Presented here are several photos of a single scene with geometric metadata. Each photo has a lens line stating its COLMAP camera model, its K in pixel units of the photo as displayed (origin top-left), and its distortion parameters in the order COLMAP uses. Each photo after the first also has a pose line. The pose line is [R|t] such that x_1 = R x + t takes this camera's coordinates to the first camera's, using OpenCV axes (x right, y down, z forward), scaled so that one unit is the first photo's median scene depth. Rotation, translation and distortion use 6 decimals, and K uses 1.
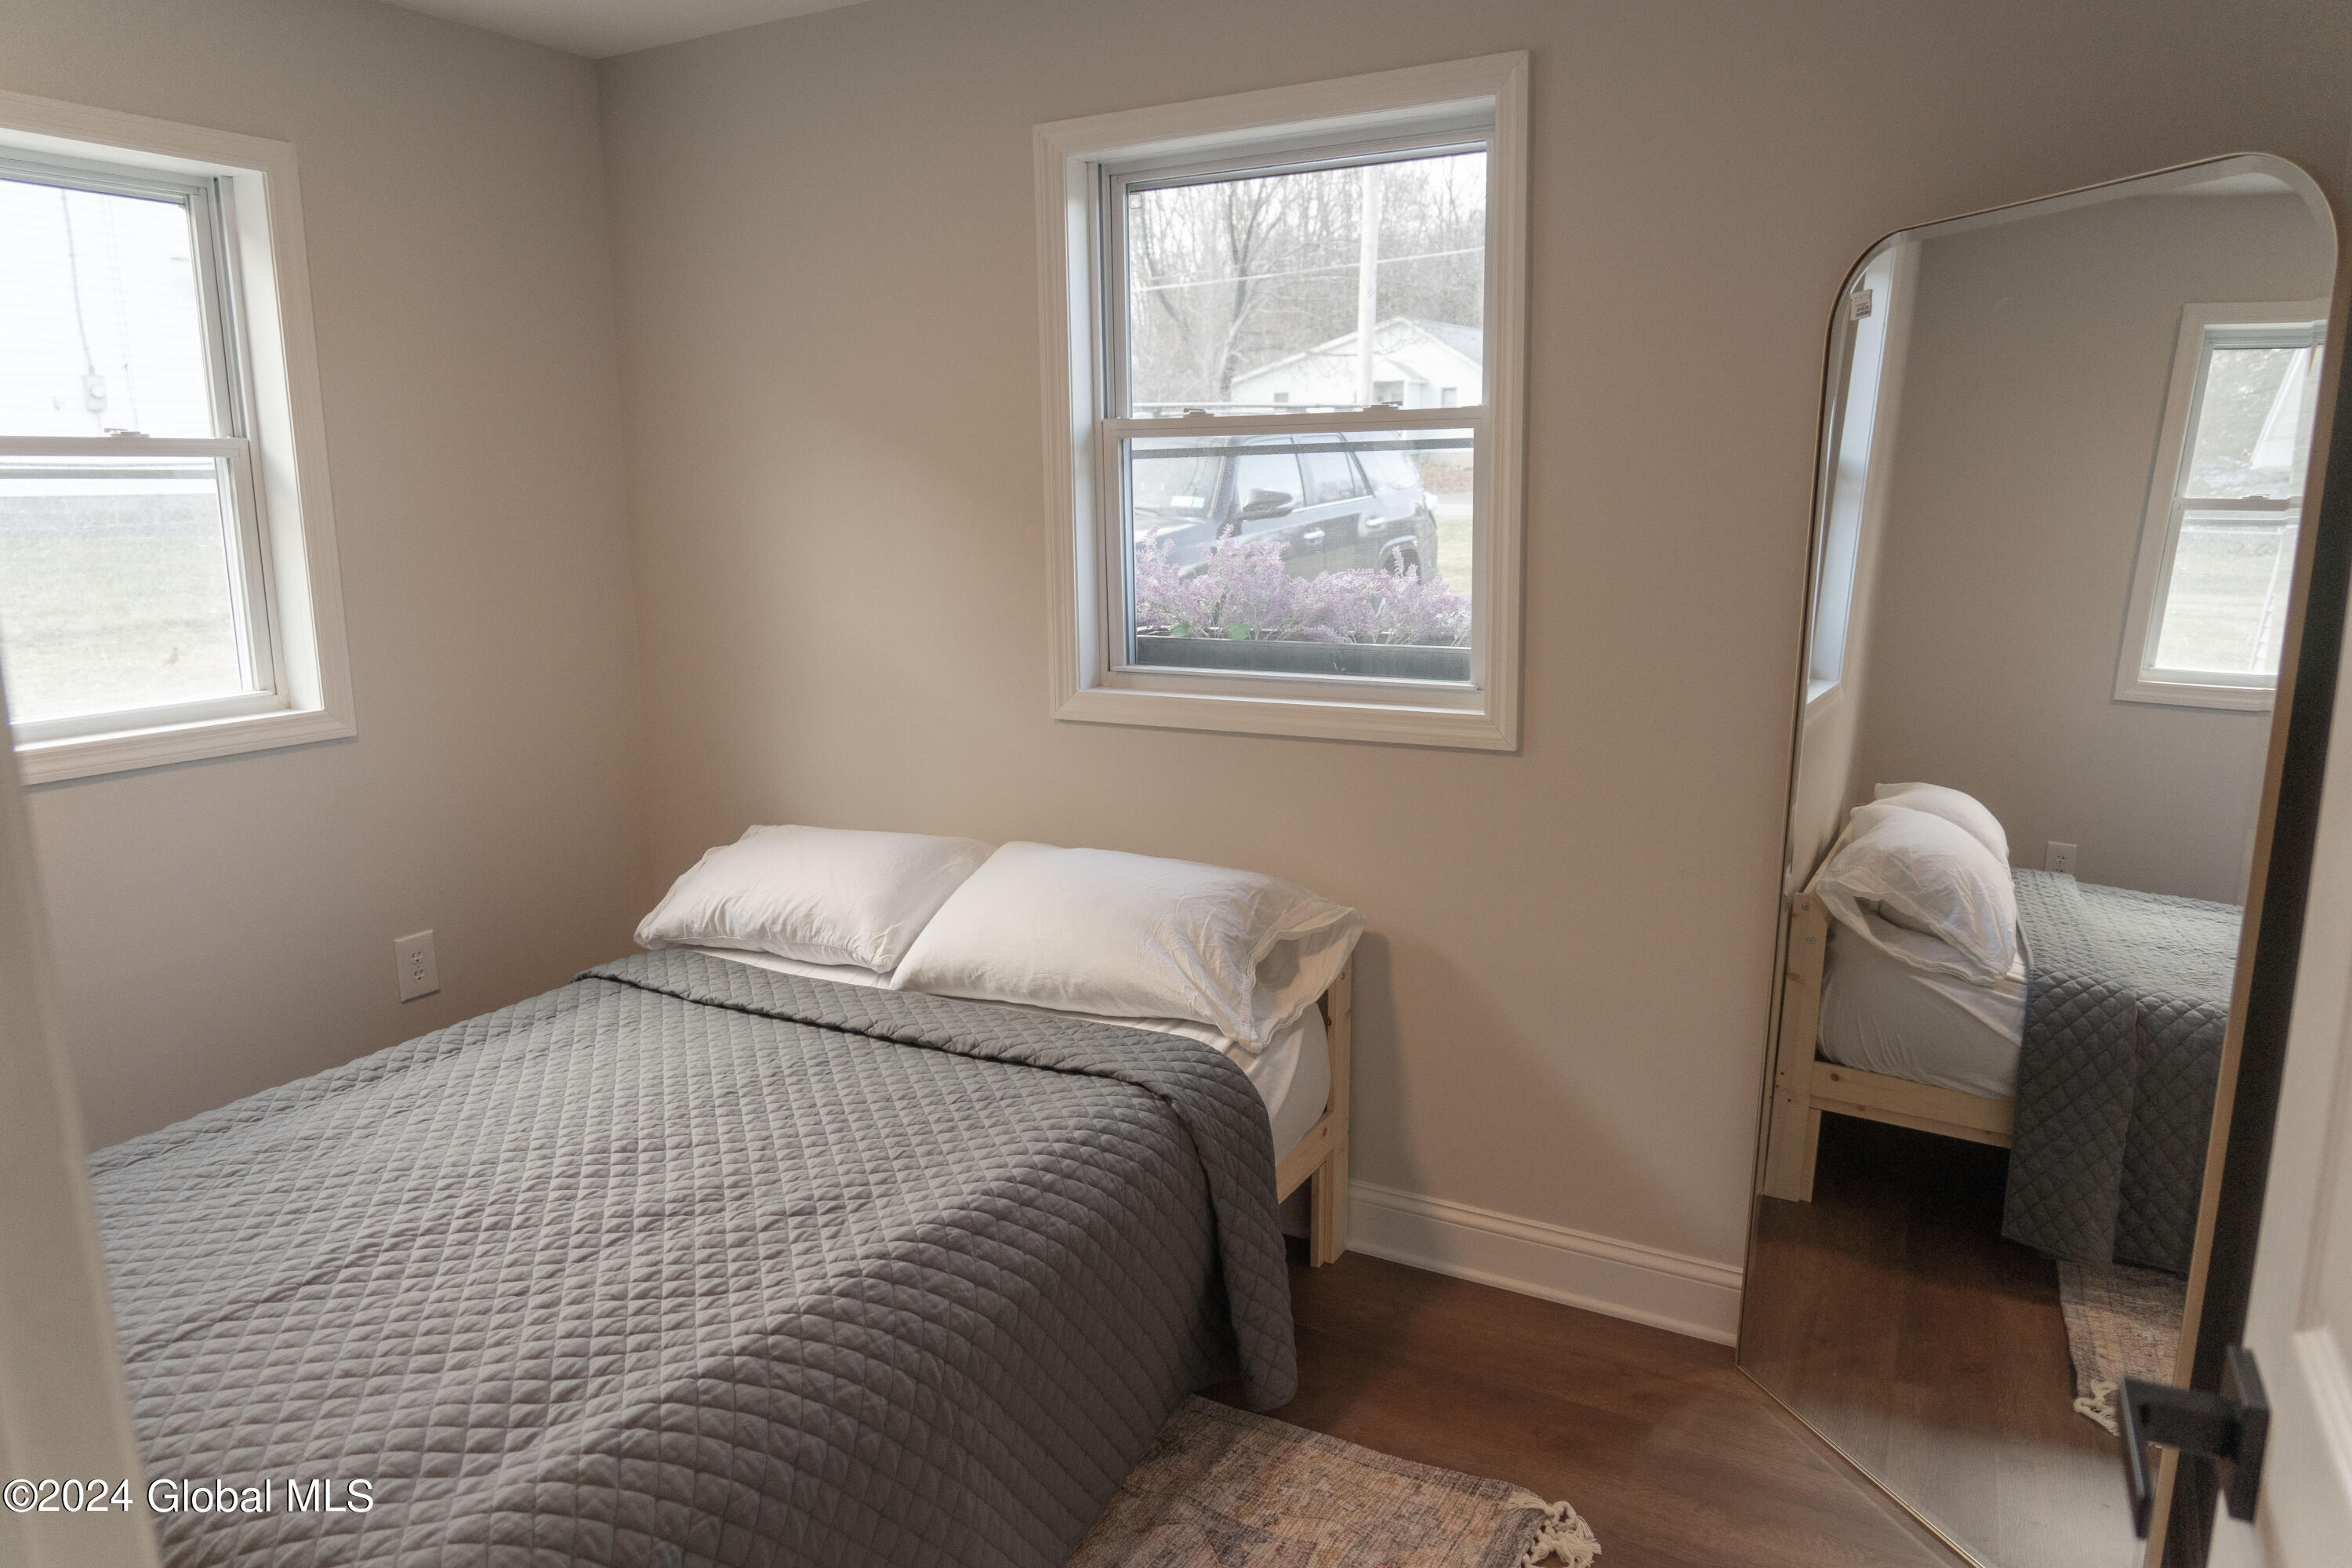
lens RADIAL K [[1560.1, 0, 1171.5], [0, 1560.1, 783.1], [0, 0, 1]] dist [-0.031356, 0.006236]
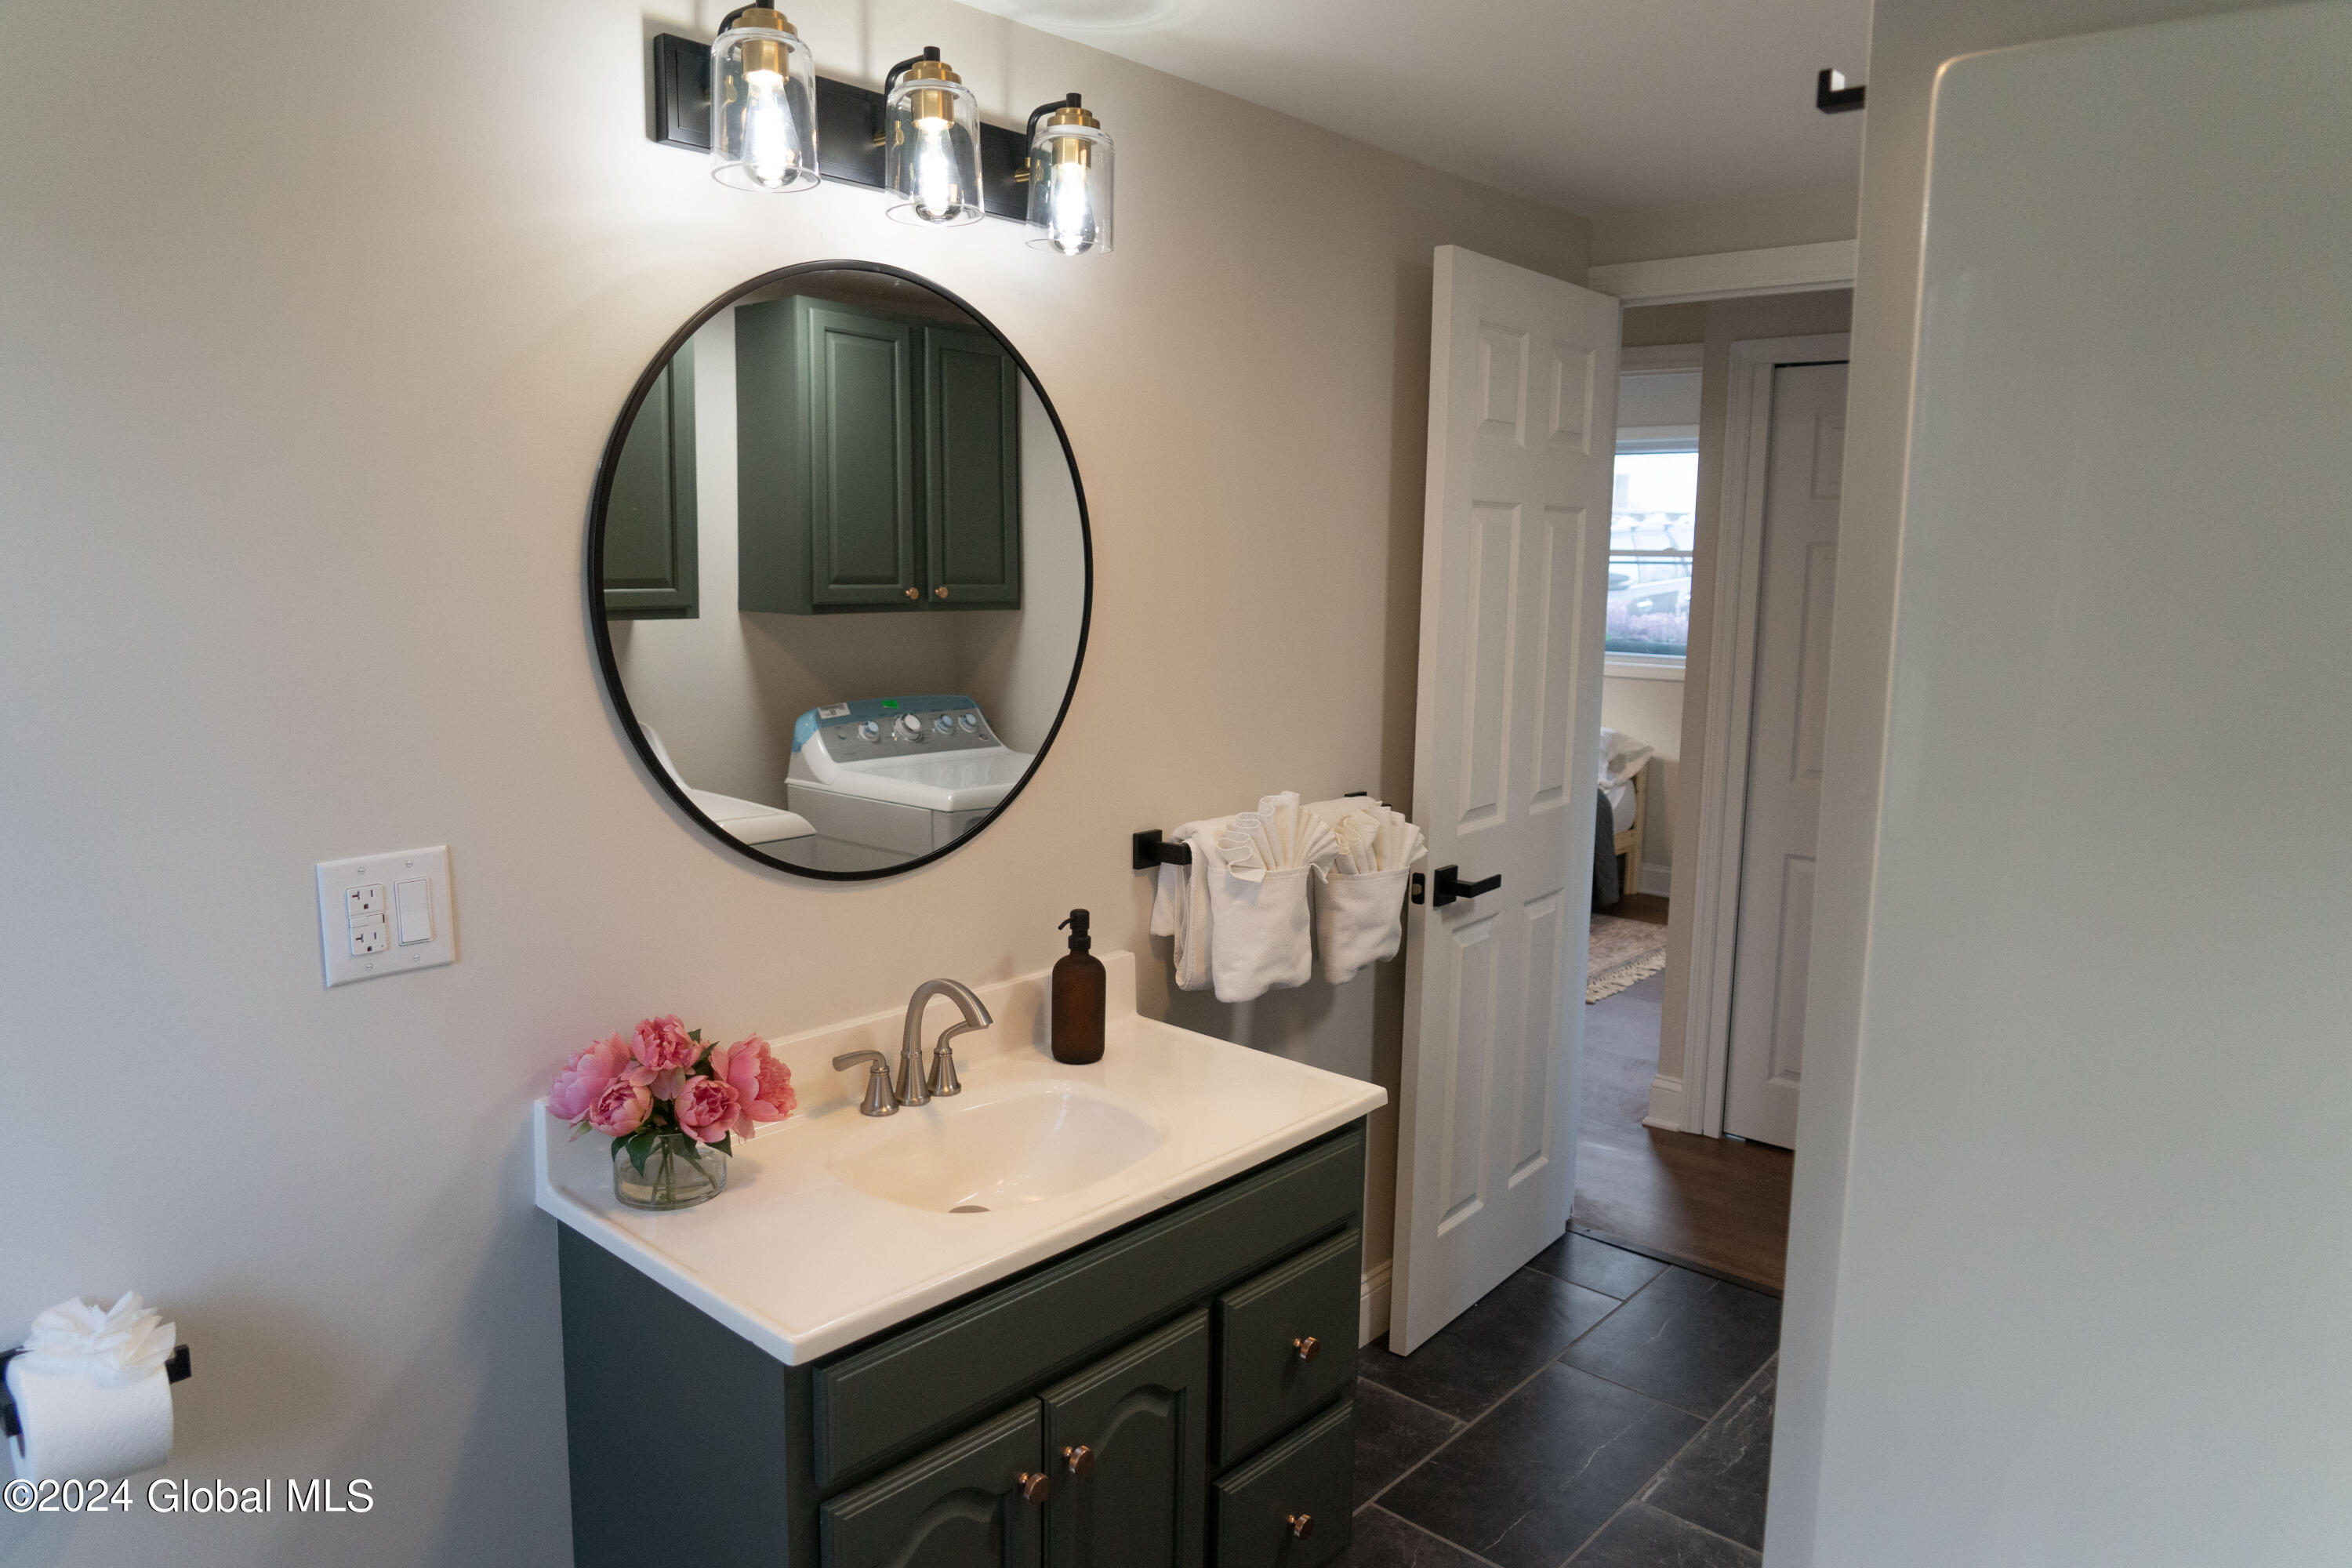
lens RADIAL K [[1560.1, 0, 1171.5], [0, 1560.1, 783.1], [0, 0, 1]] dist [-0.031356, 0.006236]
pose [[0.978173, 0.057528, -0.199670, -0.133310], [-0.065694, 0.997243, -0.034511, 0.279419], [0.197134, 0.046874, 0.979255, -1.619067]]
